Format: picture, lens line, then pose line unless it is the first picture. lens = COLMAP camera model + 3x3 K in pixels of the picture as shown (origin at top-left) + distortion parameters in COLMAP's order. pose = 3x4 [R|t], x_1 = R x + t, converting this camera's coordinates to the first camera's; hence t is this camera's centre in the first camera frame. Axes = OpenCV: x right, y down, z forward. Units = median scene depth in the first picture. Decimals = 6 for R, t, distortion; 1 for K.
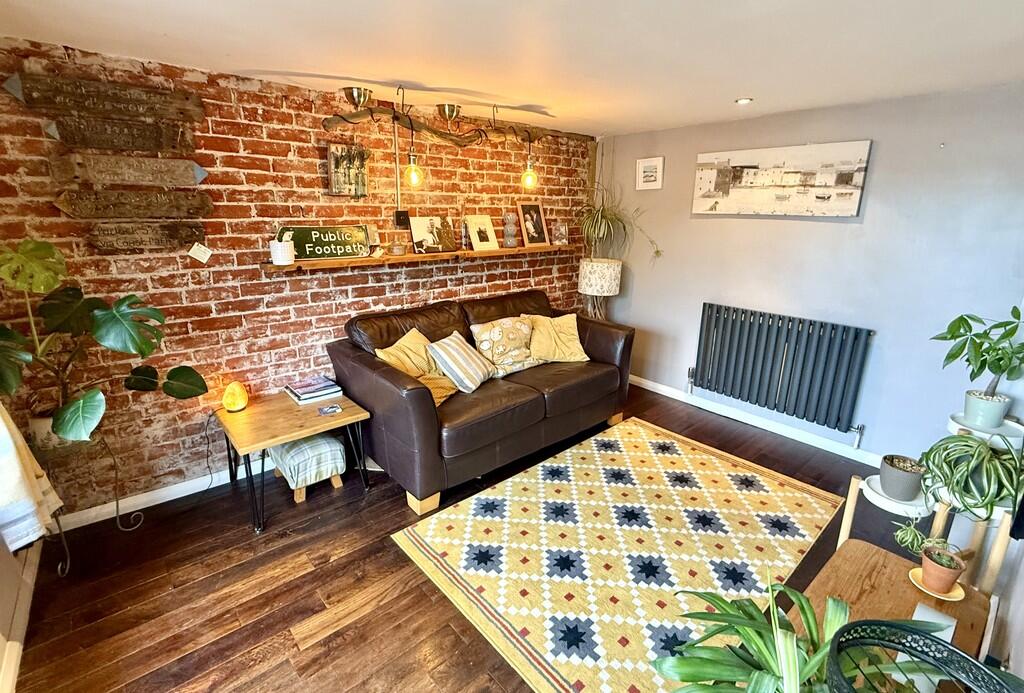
lens RADIAL K [[478.1, 0, 509.7], [0, 478.1, 343.8], [0, 0, 1]] dist [0.001201, 0.000053]
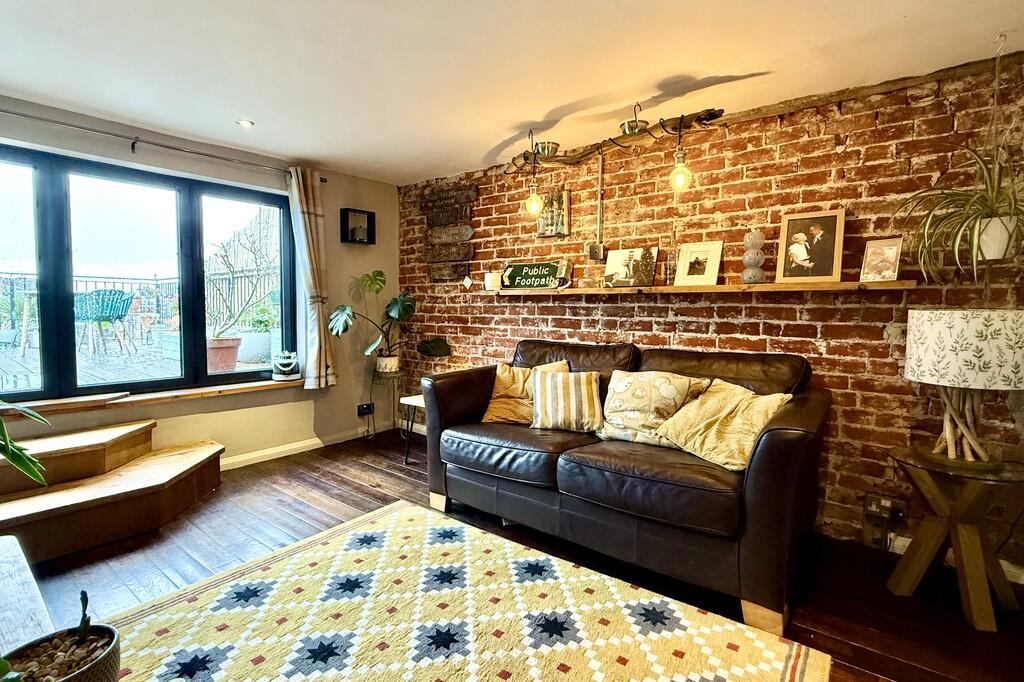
lens RADIAL K [[478.1, 0, 508.5], [0, 478.1, 338.1], [0, 0, 1]] dist [0.001201, 0.000053]
pose [[0.192762, 0.050847, -0.979927, 0.727009], [-0.280280, 0.959903, -0.005326, -0.038711], [0.940365, 0.275681, 0.199284, 0.702150]]
